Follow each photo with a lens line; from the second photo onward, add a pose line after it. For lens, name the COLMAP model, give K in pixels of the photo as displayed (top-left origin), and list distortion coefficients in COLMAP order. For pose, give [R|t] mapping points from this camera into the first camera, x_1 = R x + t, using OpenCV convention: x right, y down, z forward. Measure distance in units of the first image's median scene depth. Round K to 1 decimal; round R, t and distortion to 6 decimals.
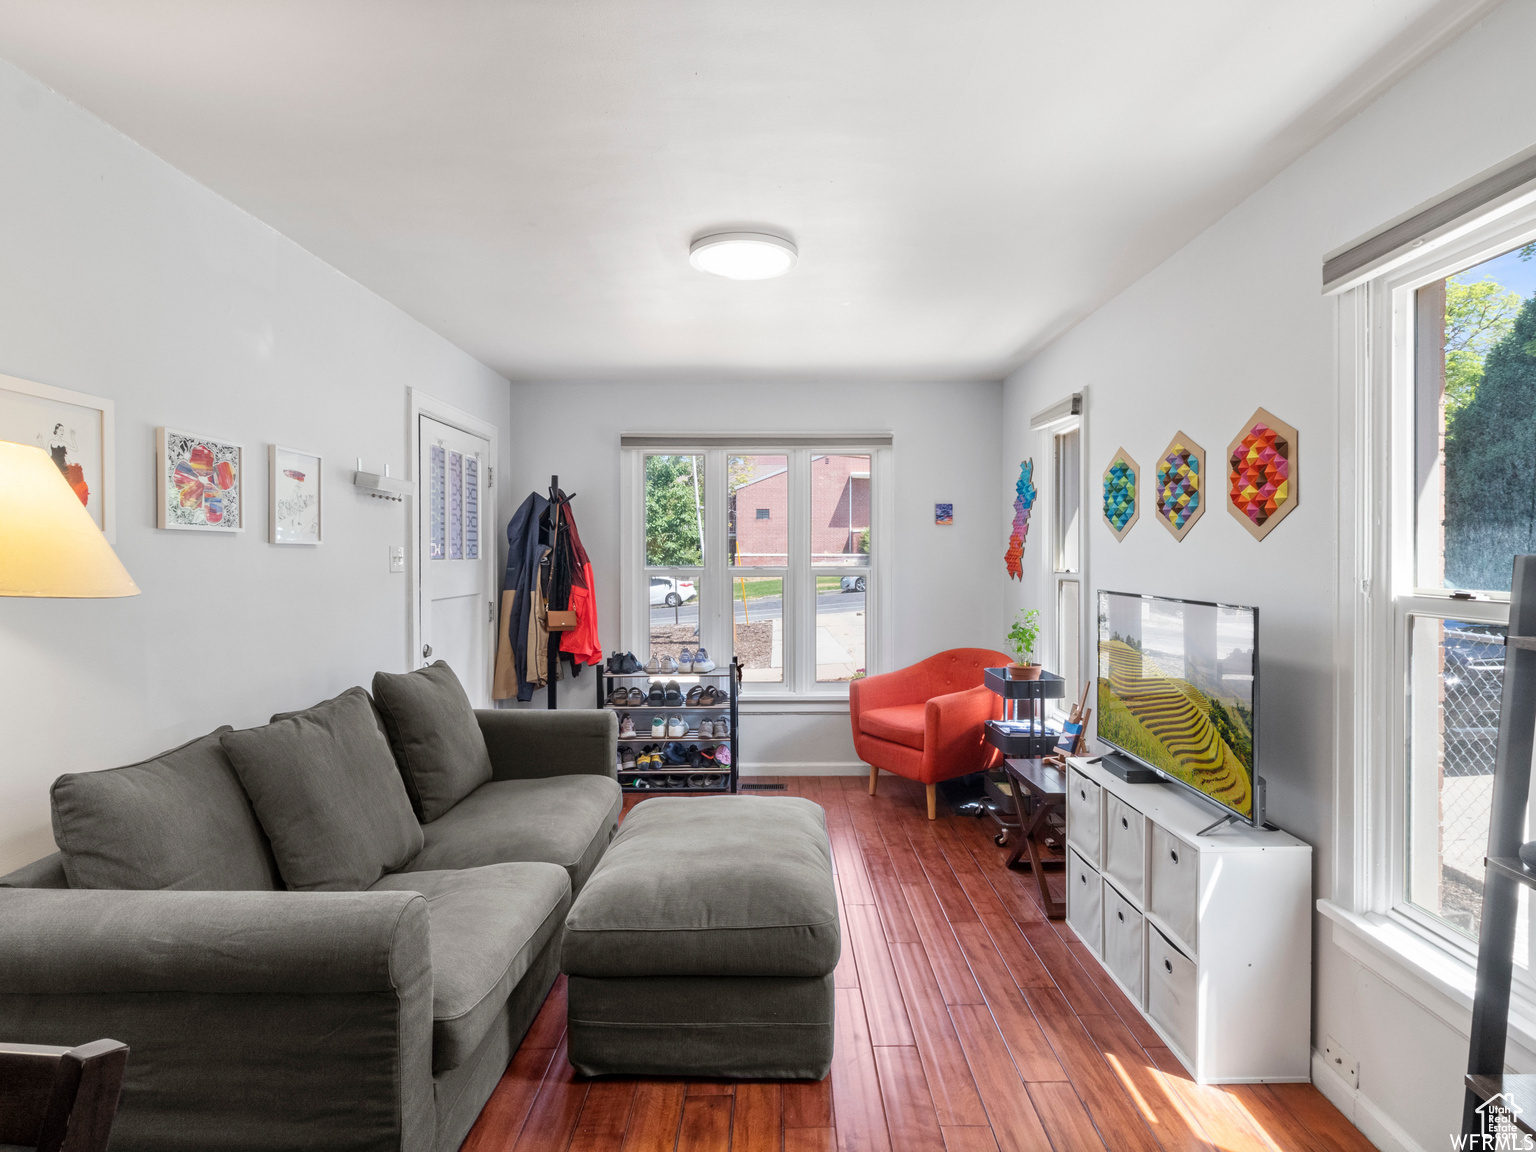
lens RADIAL K [[836.2, 0, 709.7], [0, 836.2, 623.8], [0, 0, 1]] dist [0.007403, 0.001425]
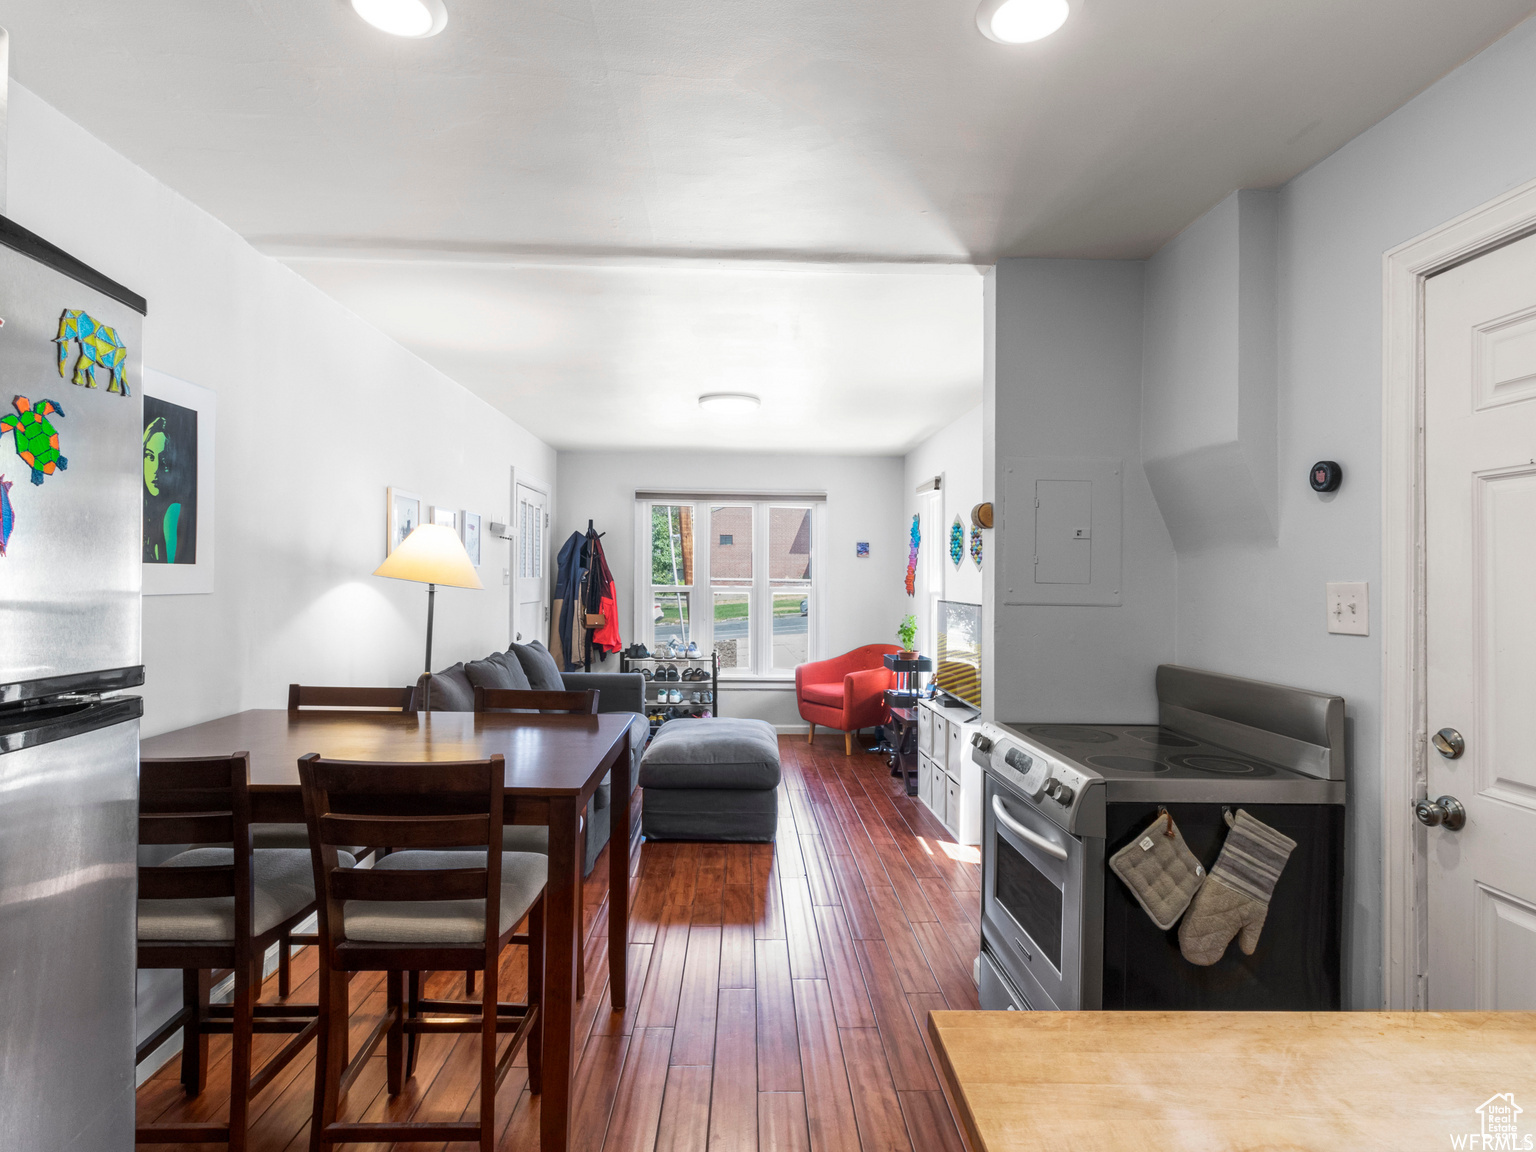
lens RADIAL K [[836.2, 0, 768.2], [0, 836.2, 576.0], [0, 0, 1]] dist [0.007403, 0.001425]
pose [[0.993317, 0.012487, 0.114745, -0.049734], [-0.002587, 0.996289, -0.086029, 0.043195], [-0.115393, 0.085157, 0.989663, -0.468363]]
